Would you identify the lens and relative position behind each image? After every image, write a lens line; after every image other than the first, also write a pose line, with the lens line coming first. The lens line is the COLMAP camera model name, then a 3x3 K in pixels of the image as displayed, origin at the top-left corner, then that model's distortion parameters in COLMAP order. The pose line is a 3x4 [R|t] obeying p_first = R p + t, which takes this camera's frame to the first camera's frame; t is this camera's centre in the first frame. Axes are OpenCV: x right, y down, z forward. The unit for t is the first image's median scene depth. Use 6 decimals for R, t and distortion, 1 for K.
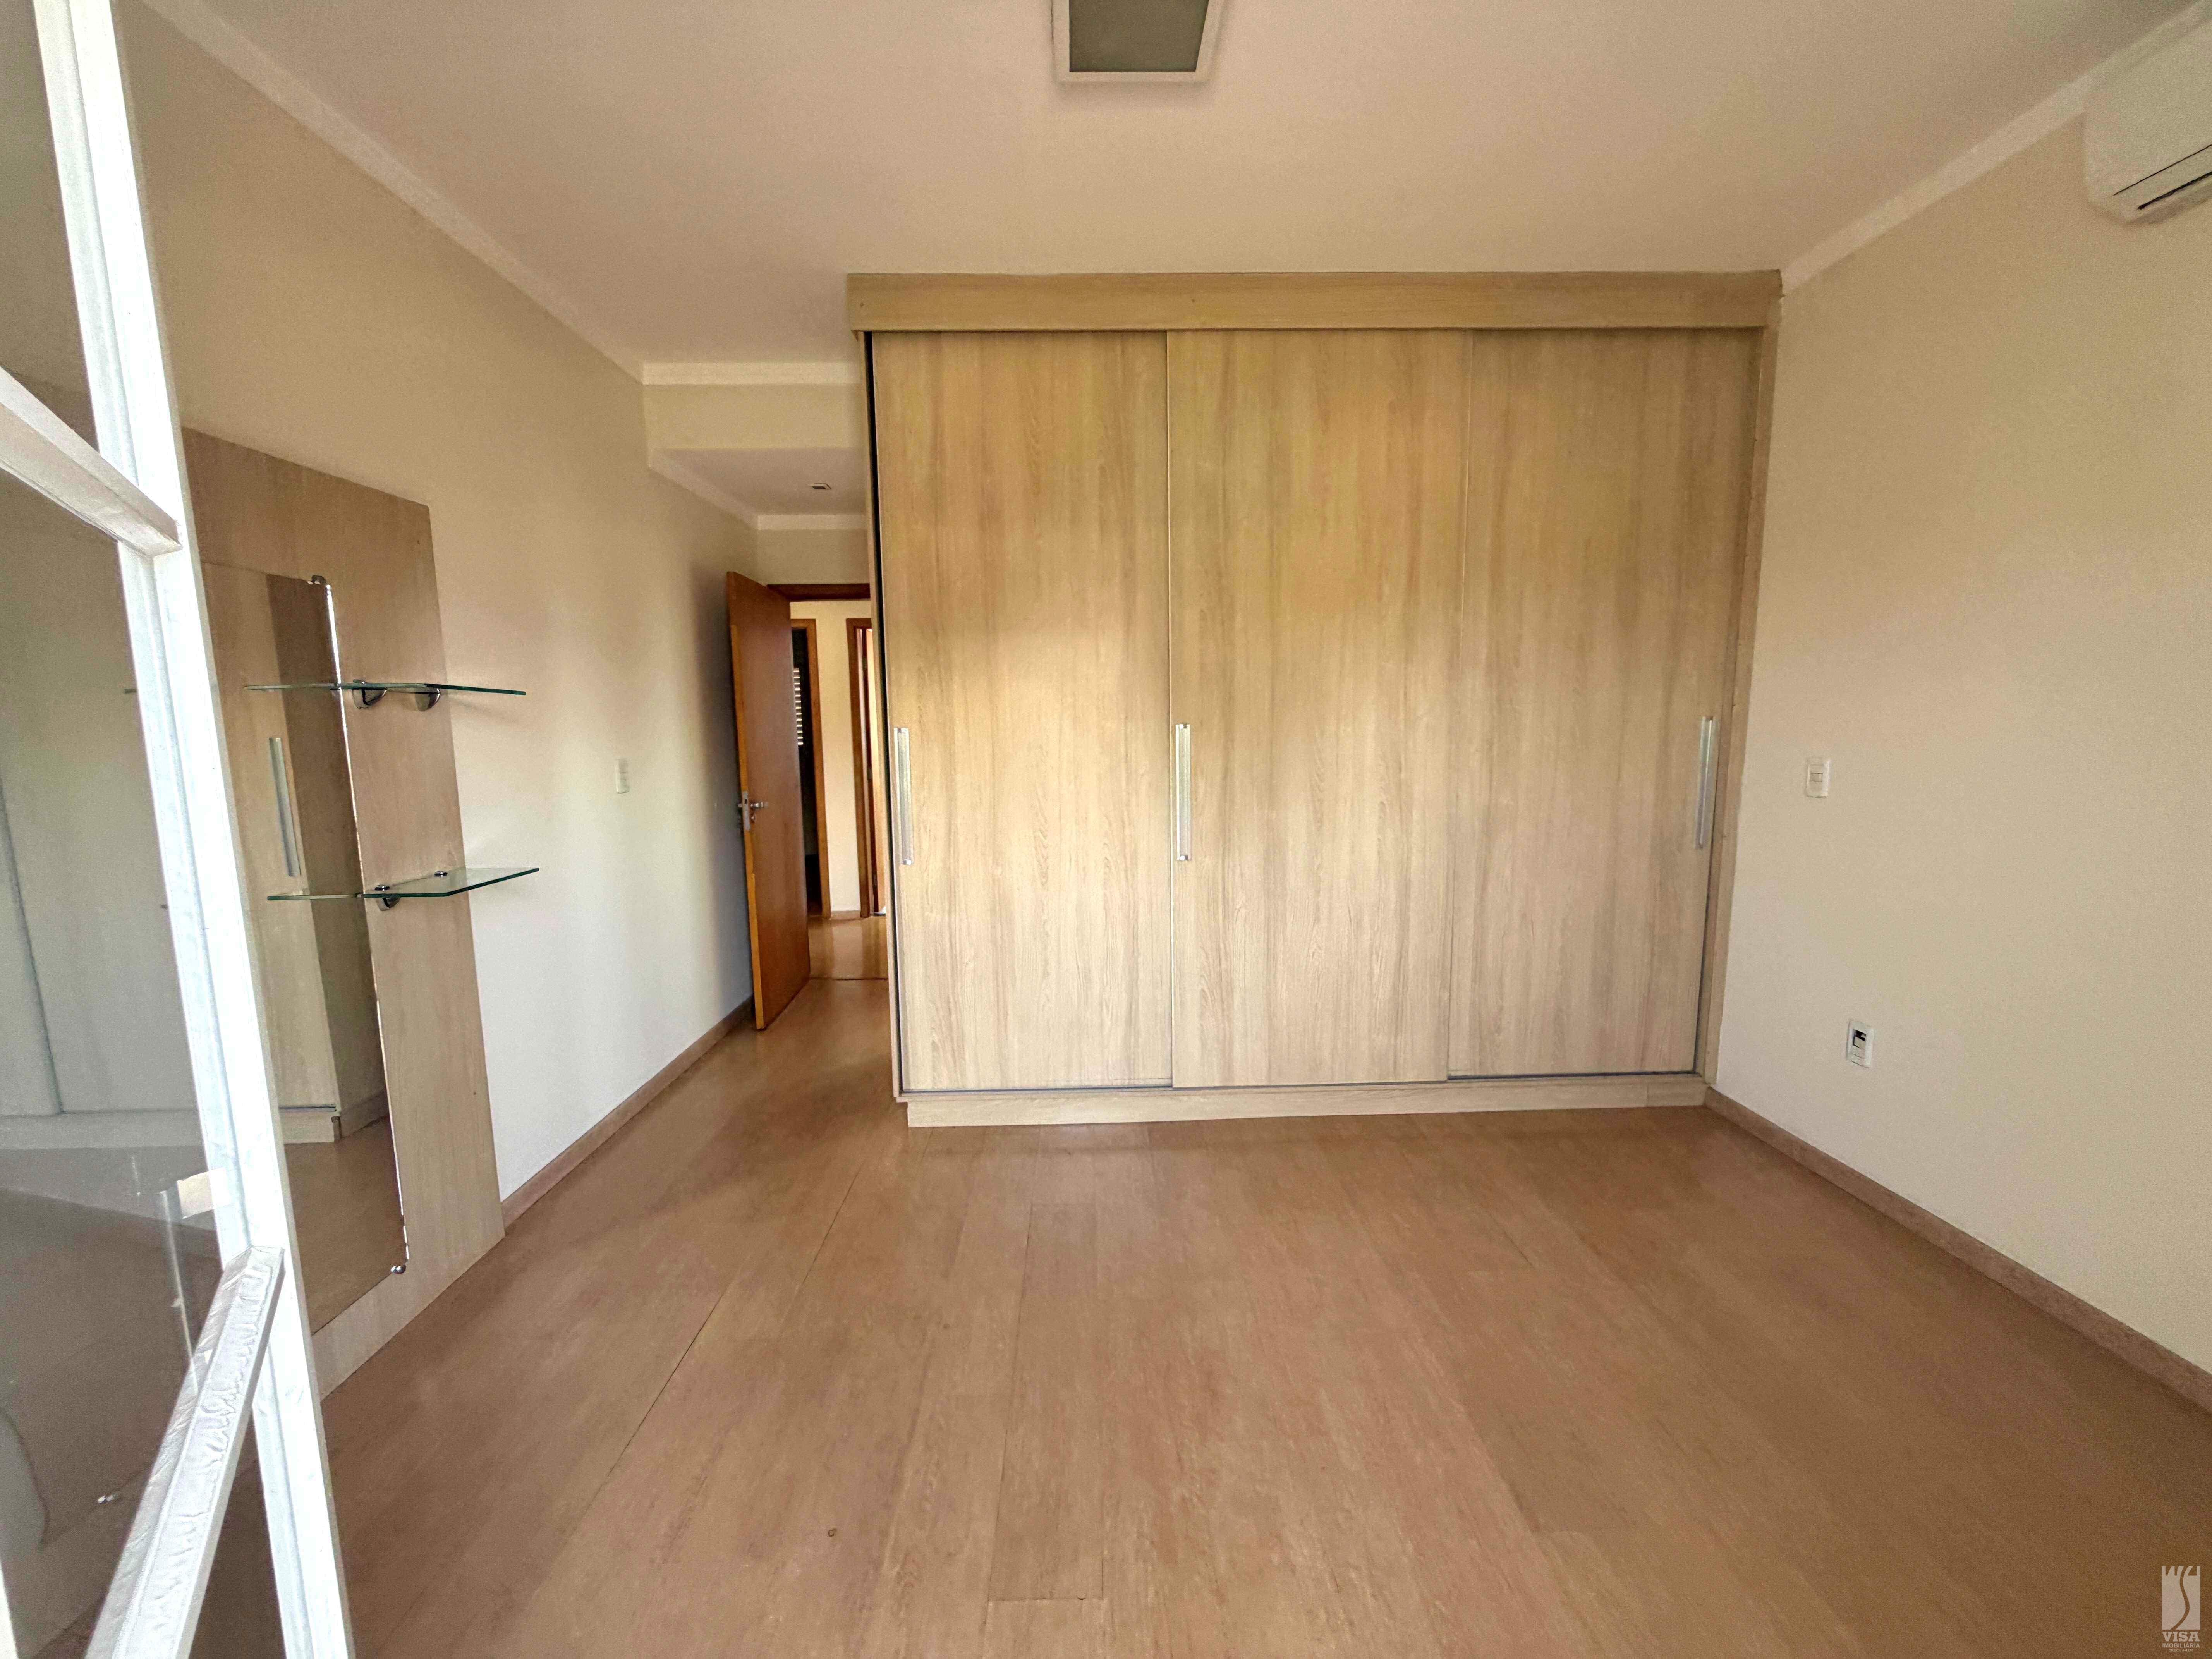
lens RADIAL K [[880.7, 0, 1103.9], [0, 880.7, 825.5], [0, 0, 1]] dist [-0.001364, 0.000321]
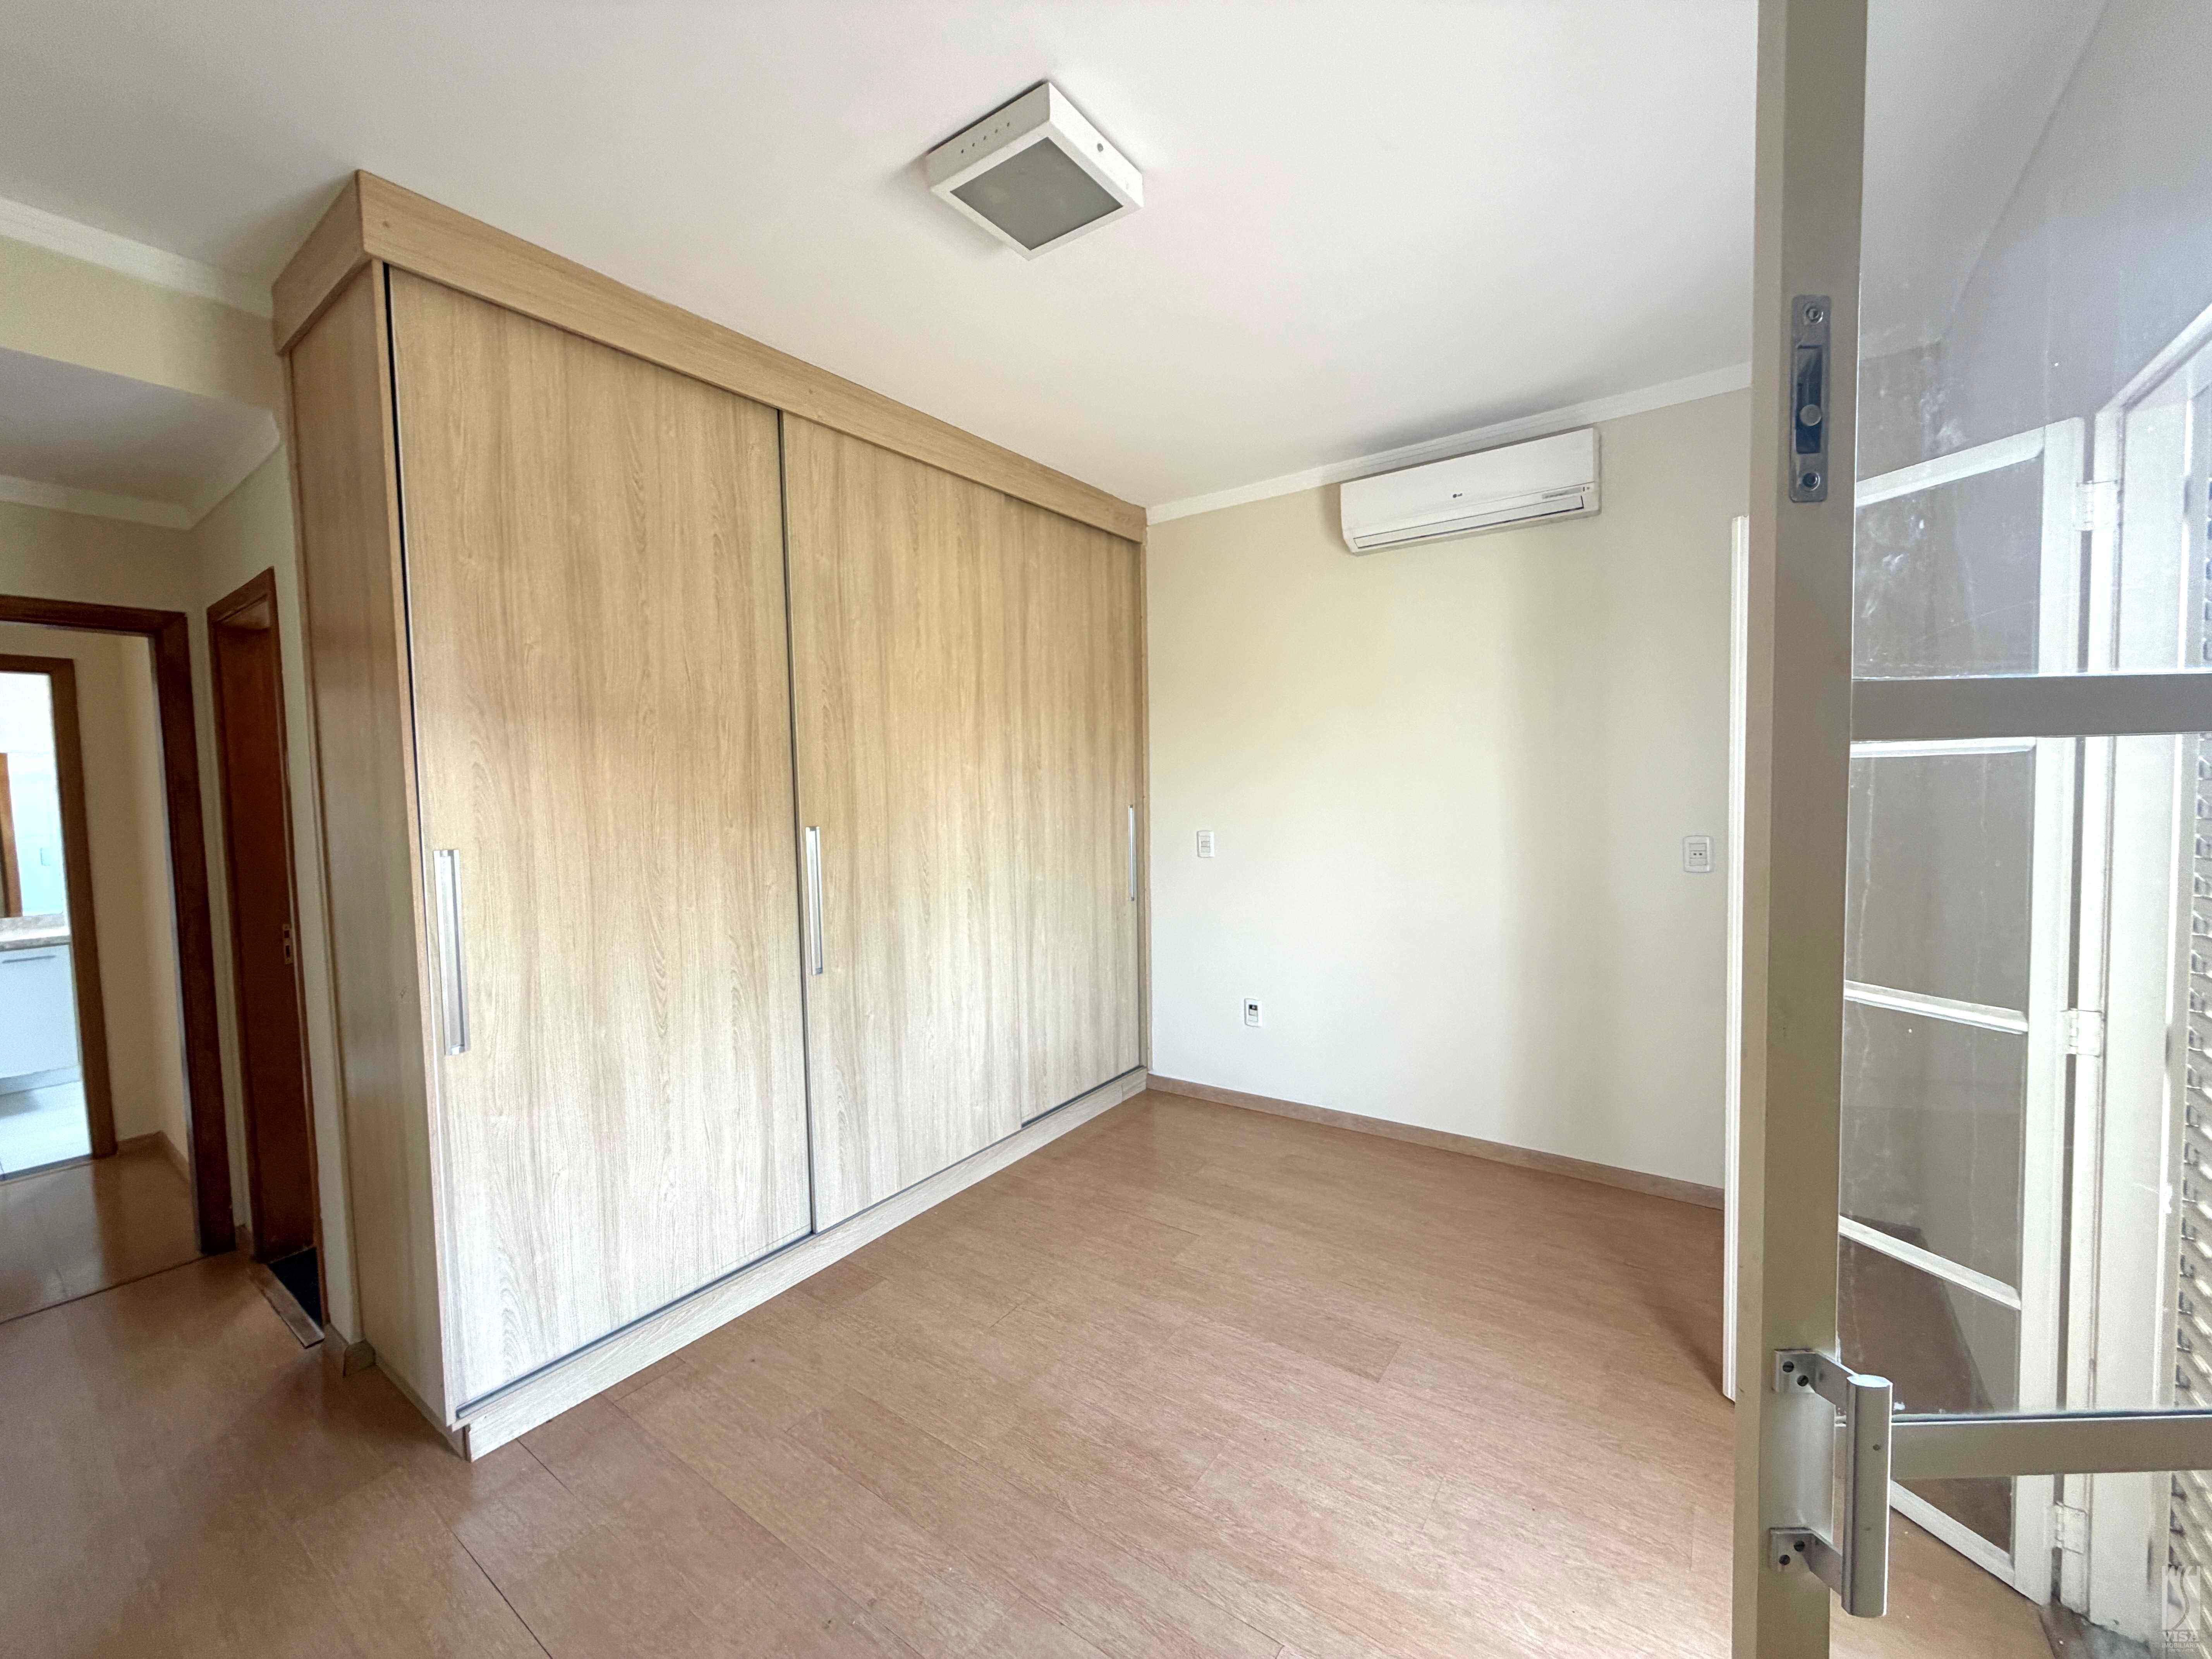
lens RADIAL K [[880.7, 0, 1103.9], [0, 880.7, 825.5], [0, 0, 1]] dist [-0.001364, 0.000321]
pose [[0.604936, -0.041119, 0.795211, -0.461512], [0.113443, 0.992929, -0.034956, -0.049704], [-0.788151, 0.111357, 0.605324, 0.201532]]
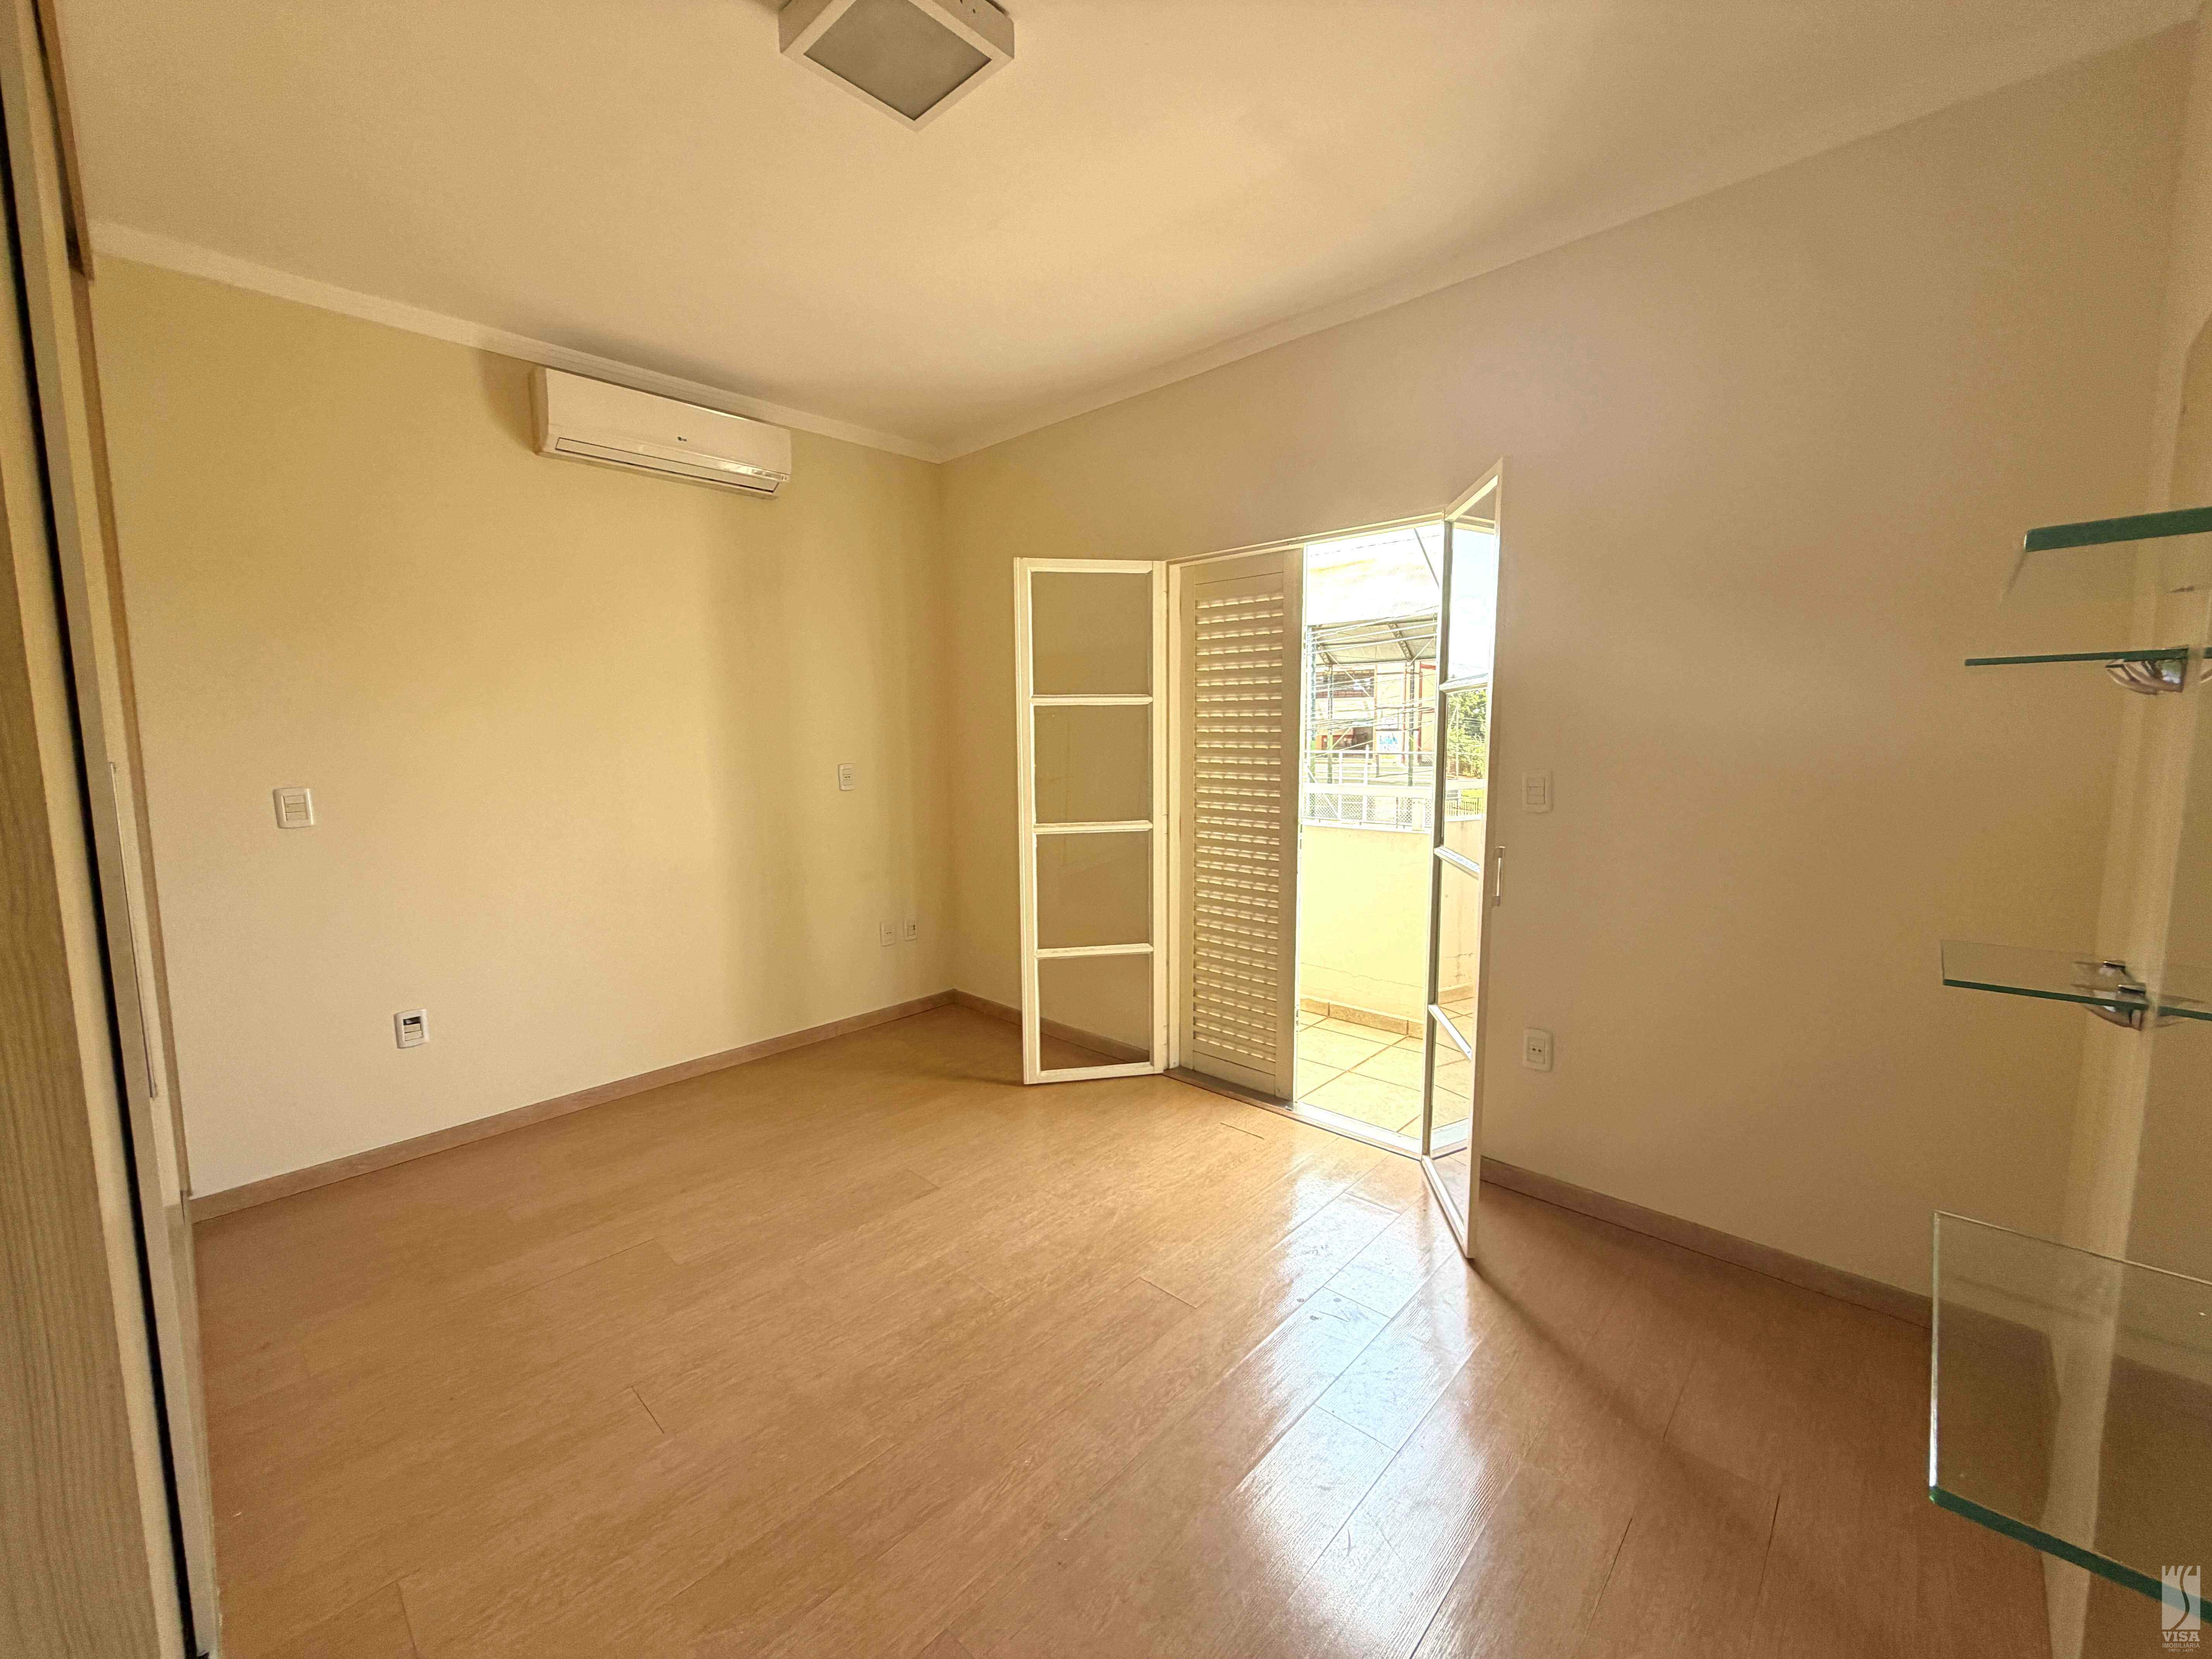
lens RADIAL K [[878.0, 0, 1100.8], [0, 878.0, 827.1], [0, 0, 1]] dist [0.001226, -0.000297]
pose [[-0.704315, -0.059220, 0.707413, -0.507612], [0.105326, 0.976767, 0.186633, -0.114500], [-0.702030, 0.205957, -0.681715, 0.965995]]
